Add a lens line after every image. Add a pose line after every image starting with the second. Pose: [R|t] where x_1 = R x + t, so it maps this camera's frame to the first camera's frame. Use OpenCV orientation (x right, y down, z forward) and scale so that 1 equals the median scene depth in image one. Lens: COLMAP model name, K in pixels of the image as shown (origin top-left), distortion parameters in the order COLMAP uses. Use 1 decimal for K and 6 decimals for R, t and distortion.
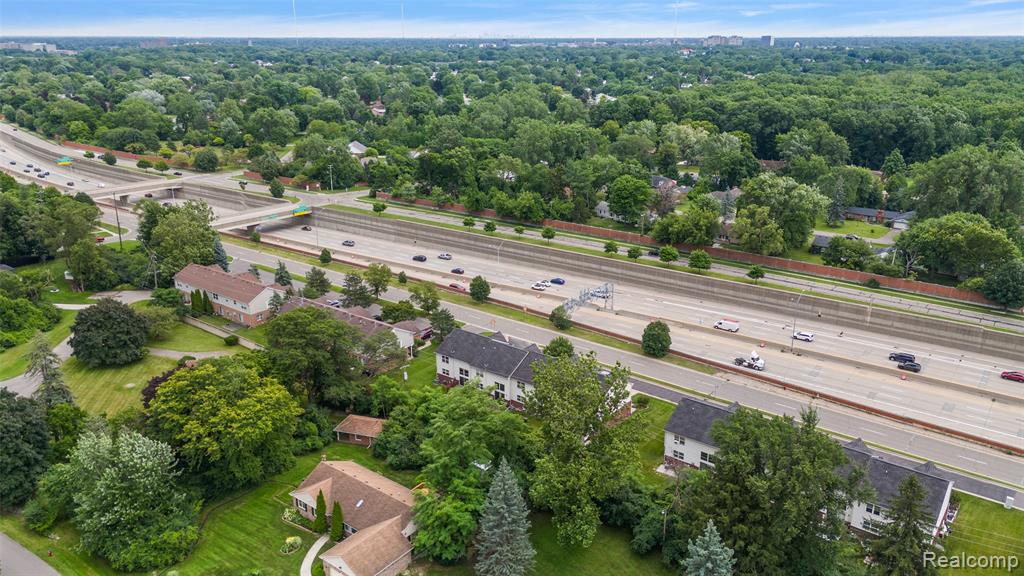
lens RADIAL K [[748.2, 0, 512.0], [0, 748.2, 288.0], [0, 0, 1]] dist [0.028683, -0.003191]
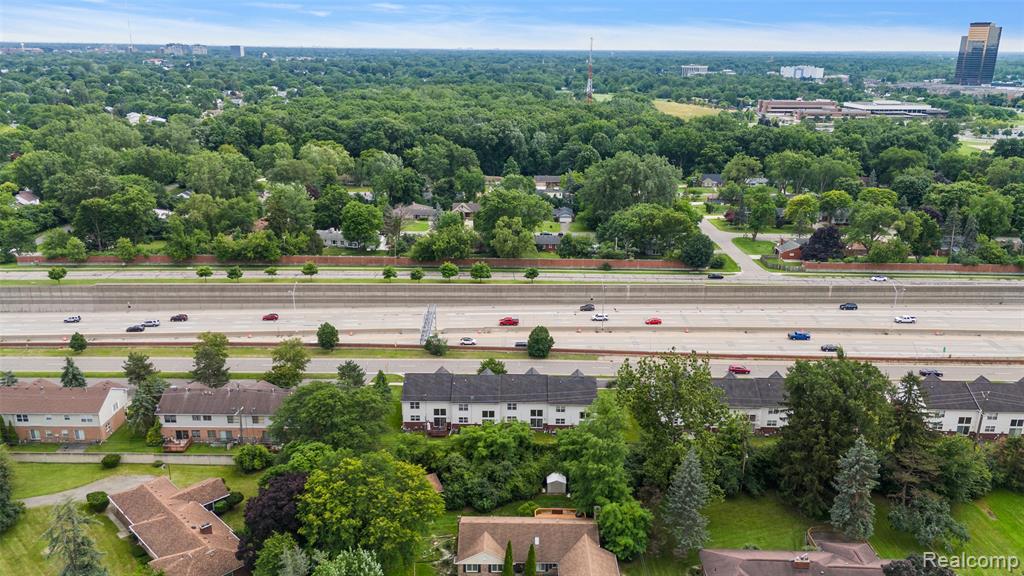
lens RADIAL K [[758.8, 0, 509.4], [0, 758.8, 285.3], [0, 0, 1]] dist [0.081247, -0.085195]
pose [[0.792218, -0.171285, 0.585706, -0.349633], [0.182639, 0.982356, 0.040246, -0.049758], [-0.582266, 0.075089, 0.809524, 0.061618]]
